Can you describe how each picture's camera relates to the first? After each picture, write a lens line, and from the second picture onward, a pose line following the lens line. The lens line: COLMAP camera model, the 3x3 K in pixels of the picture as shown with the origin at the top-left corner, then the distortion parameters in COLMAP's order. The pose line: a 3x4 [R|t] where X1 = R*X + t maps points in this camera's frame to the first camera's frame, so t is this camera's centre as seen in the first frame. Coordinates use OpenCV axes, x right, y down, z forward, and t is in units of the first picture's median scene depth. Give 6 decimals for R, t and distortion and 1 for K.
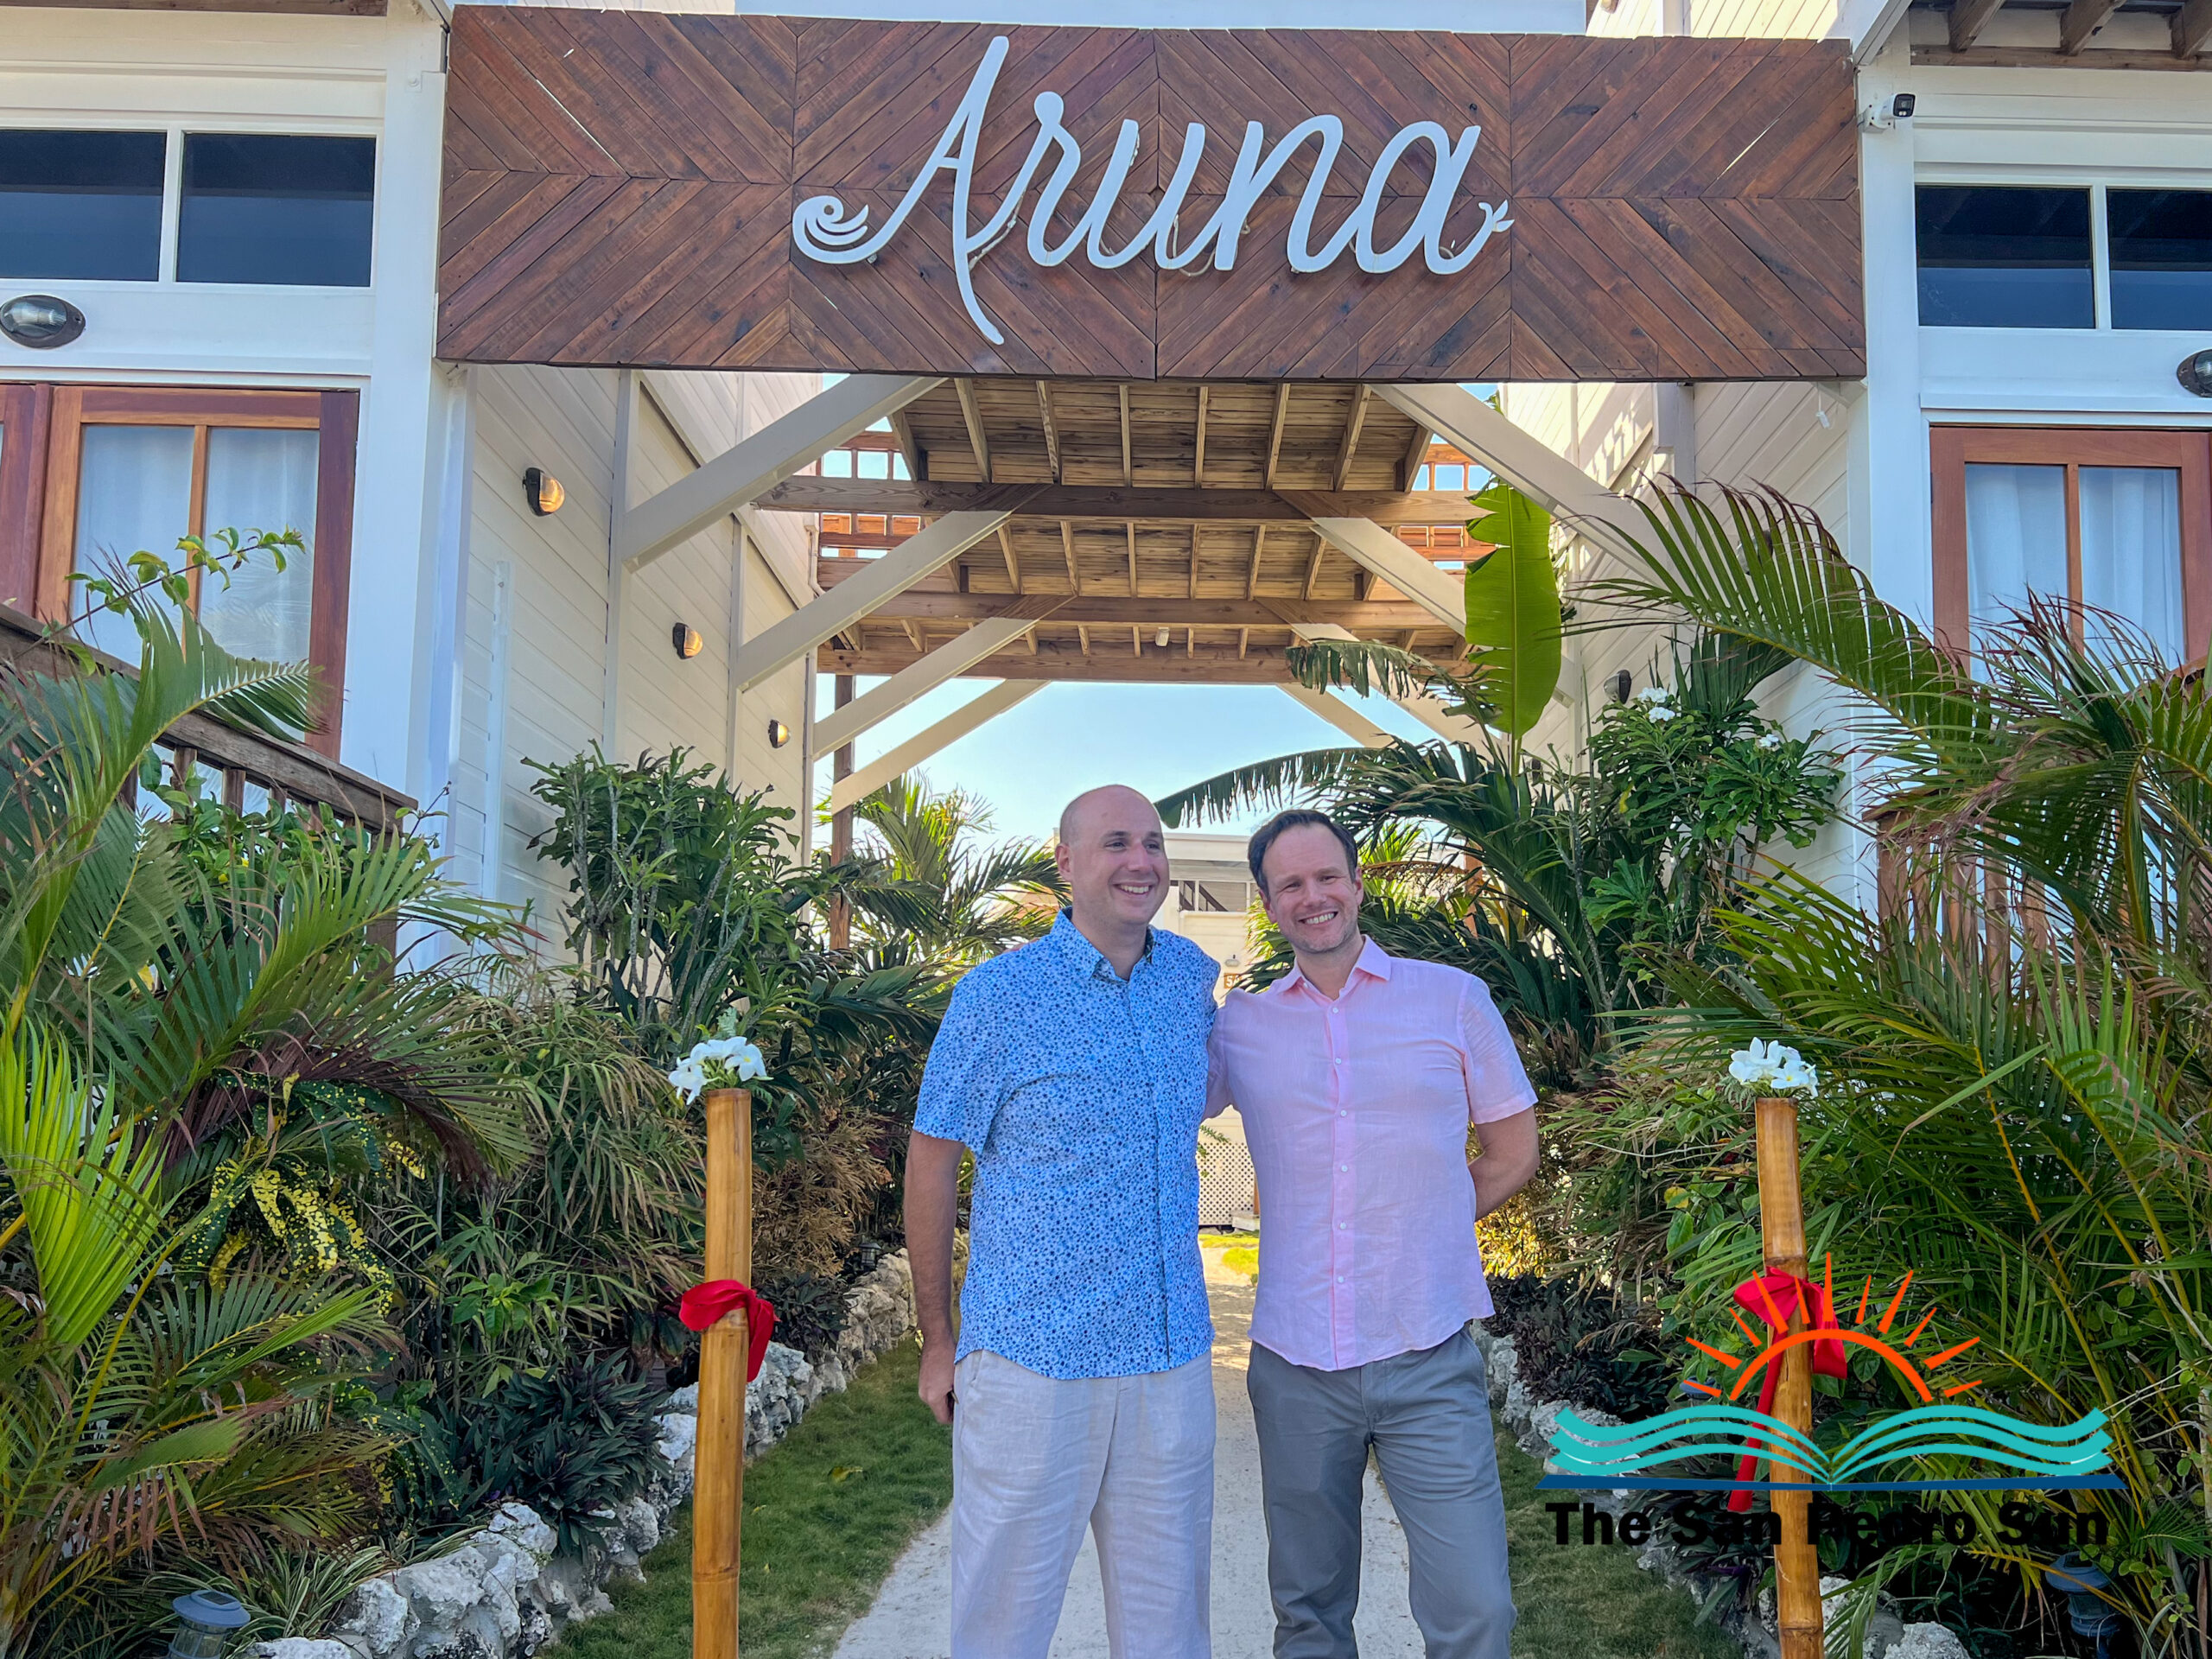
lens RADIAL K [[1937.9, 0, 1260.2], [0, 1937.9, 936.8], [0, 0, 1]] dist [0.040835, -0.043869]
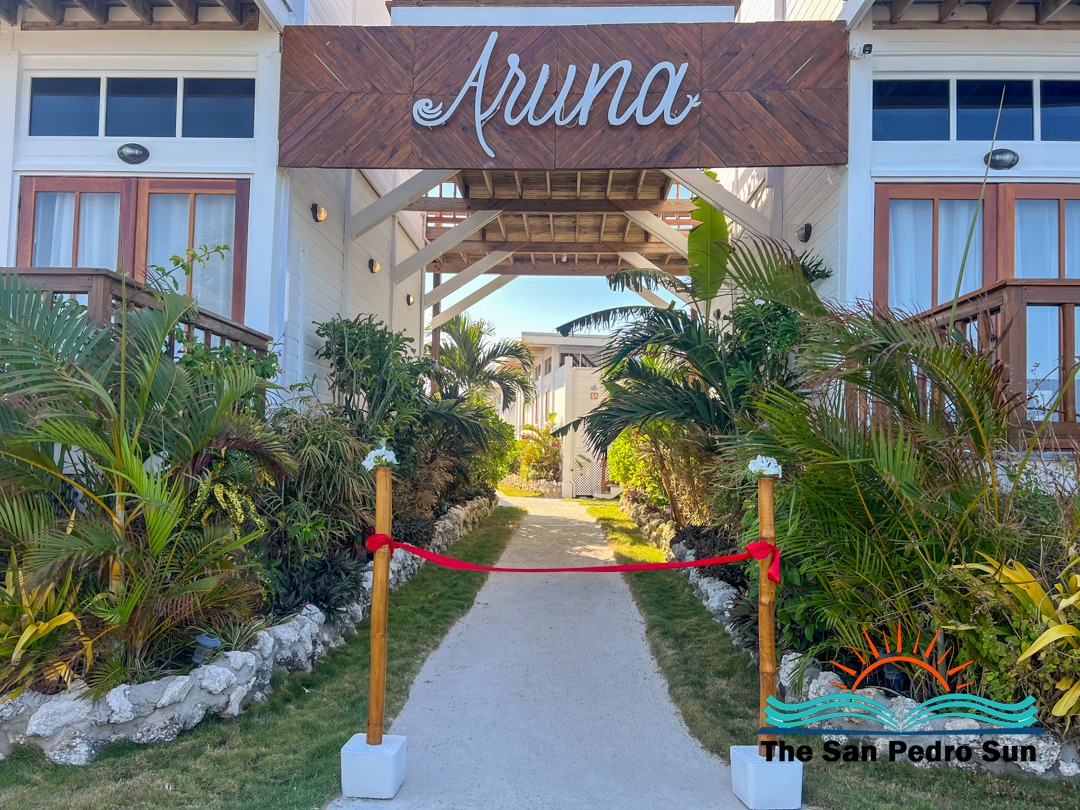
lens RADIAL K [[811.0, 0, 534.5], [0, 811.0, 415.7], [0, 0, 1]] dist [0.050598, -0.057182]
pose [[0.995395, 0.014920, -0.094692, 0.024500], [-0.009629, 0.998379, 0.056097, -0.028614], [0.095376, -0.054926, 0.993925, -0.064526]]
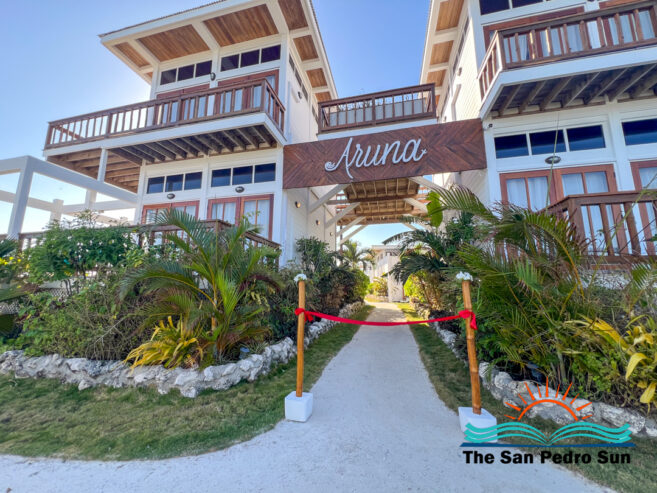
lens RADIAL K [[263.5, 0, 326.7], [0, 263.5, 244.4], [0, 0, 1]] dist [-0.003650, 0.000898]
pose [[0.957507, -0.046307, -0.284669, 0.042284], [0.028501, 0.997387, -0.066380, 0.004924], [0.286999, 0.055446, 0.956325, 0.042049]]
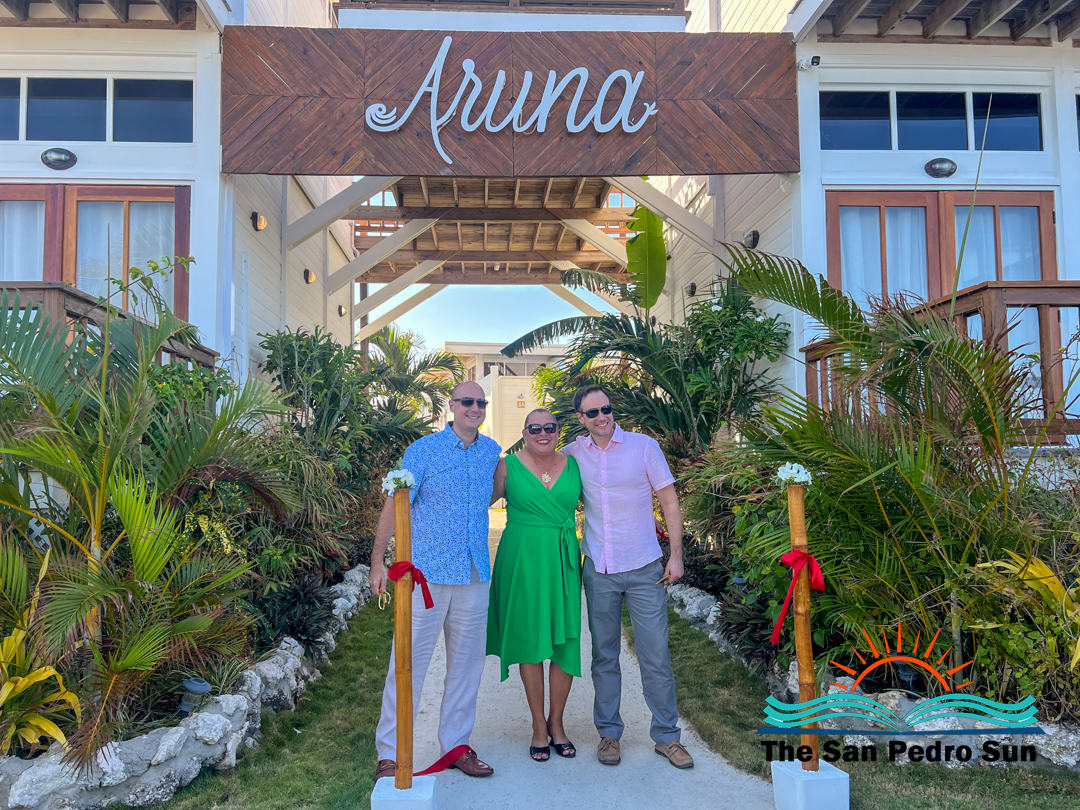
lens RADIAL K [[812.2, 0, 531.3], [0, 812.2, 410.0], [0, 0, 1]] dist [0.047757, -0.054548]
pose [[0.999809, -0.015344, 0.012144, -0.048313], [0.014868, 0.999153, 0.038369, -0.030537], [-0.012722, -0.038181, 0.999190, -0.045274]]
